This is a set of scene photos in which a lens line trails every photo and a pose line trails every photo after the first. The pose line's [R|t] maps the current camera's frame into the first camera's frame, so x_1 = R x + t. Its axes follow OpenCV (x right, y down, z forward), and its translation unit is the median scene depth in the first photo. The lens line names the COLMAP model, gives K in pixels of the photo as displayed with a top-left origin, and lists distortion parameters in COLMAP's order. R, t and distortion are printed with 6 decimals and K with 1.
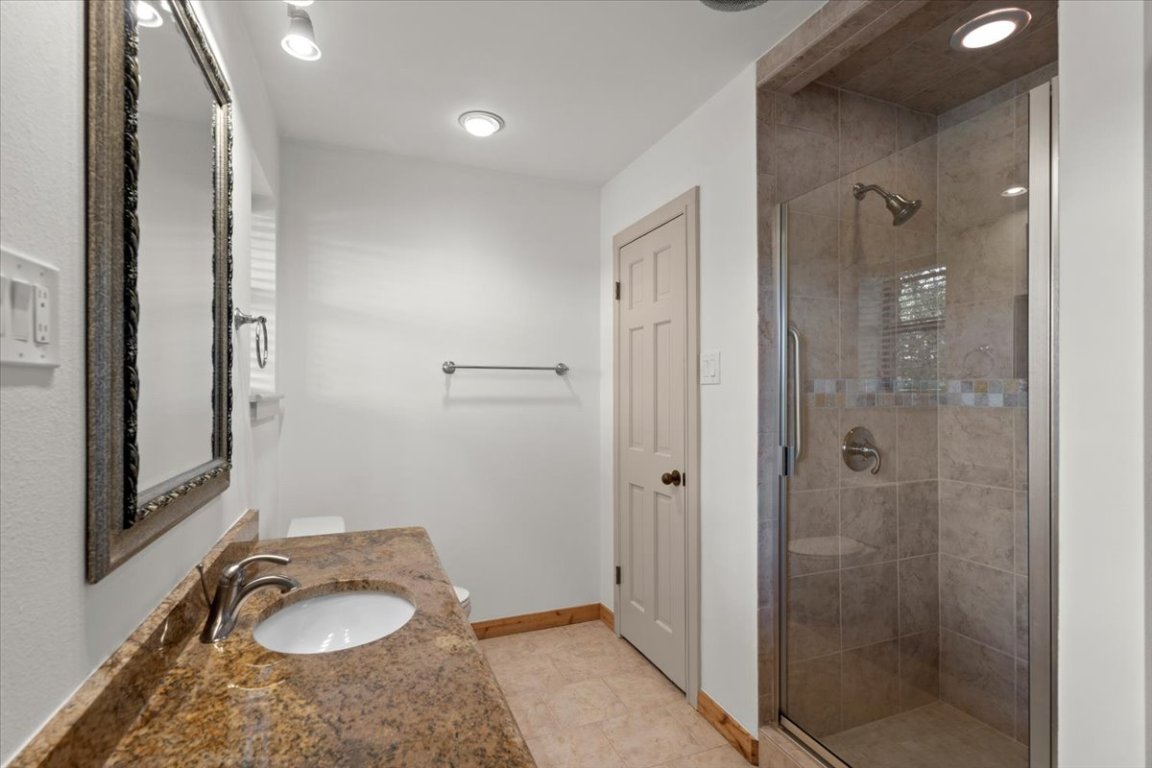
lens RADIAL K [[551.1, 0, 581.3], [0, 551.1, 390.3], [0, 0, 1]] dist [0.006805, 0.000560]
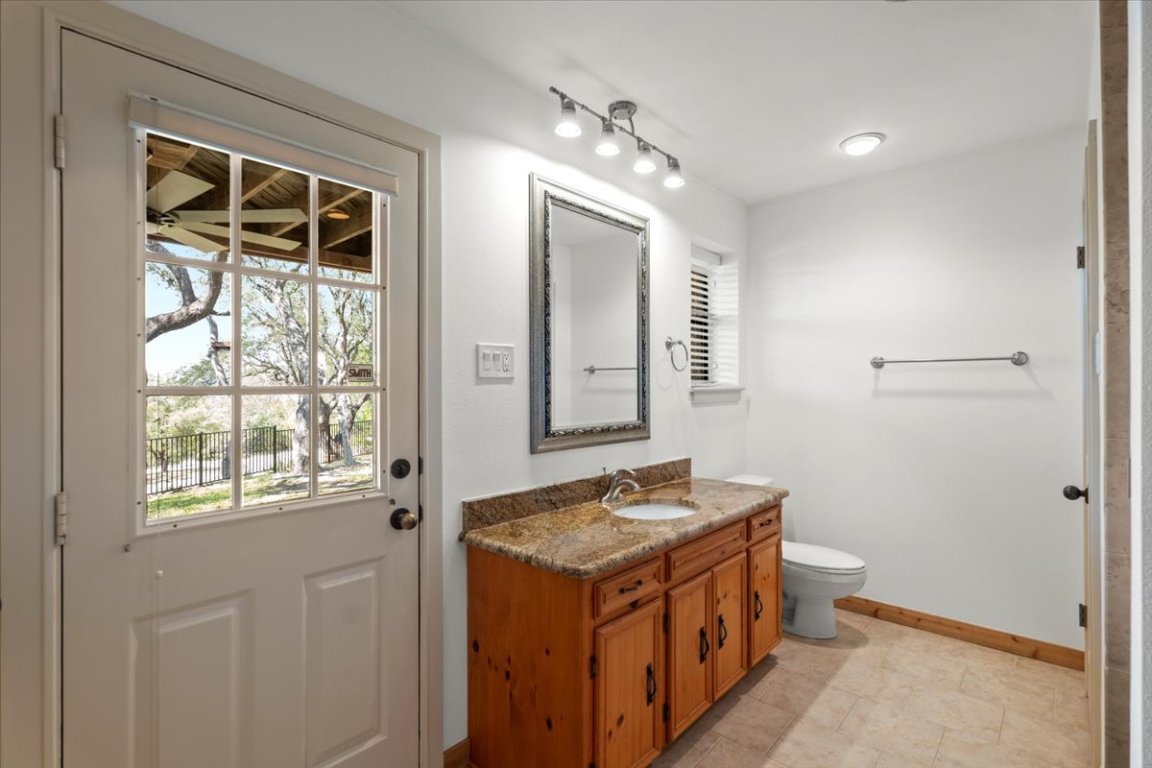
lens RADIAL K [[551.1, 0, 578.3], [0, 551.1, 385.1], [0, 0, 1]] dist [0.006805, 0.000560]
pose [[0.429684, -0.002432, -0.902976, 0.484788], [0.005074, 0.999987, -0.000279, 0.000123], [0.902965, -0.004461, 0.429691, 0.003786]]
